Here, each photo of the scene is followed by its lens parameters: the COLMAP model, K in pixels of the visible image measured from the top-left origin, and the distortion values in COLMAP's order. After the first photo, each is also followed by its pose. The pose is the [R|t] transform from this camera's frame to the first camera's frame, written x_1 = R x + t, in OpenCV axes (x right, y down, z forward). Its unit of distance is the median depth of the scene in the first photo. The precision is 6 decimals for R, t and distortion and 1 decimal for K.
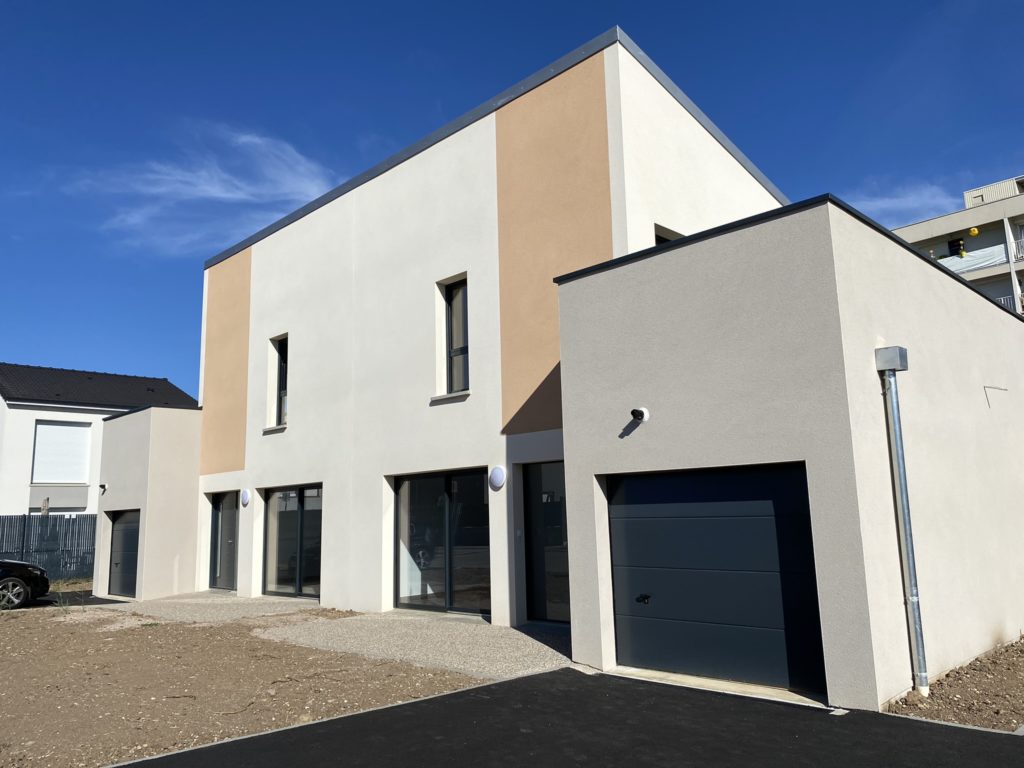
lens RADIAL K [[772.2, 0, 492.7], [0, 772.2, 382.8], [0, 0, 1]] dist [0.053641, -0.000022]
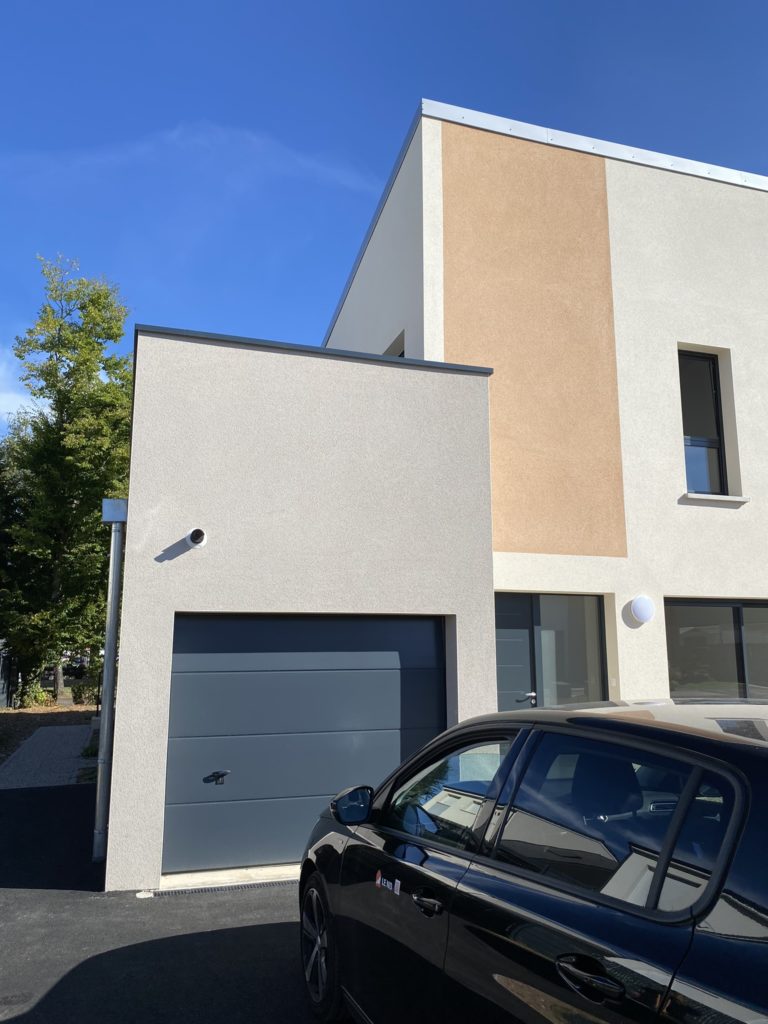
lens RADIAL K [[772.2, 0, 384.0], [0, 772.2, 512.0], [0, 0, 1]] dist [0.053641, -0.000022]
pose [[0.444897, 0.194403, 0.874228, -0.907244], [-0.151611, 0.978416, -0.140416, 0.191789], [-0.882655, -0.070072, 0.464768, 0.965095]]
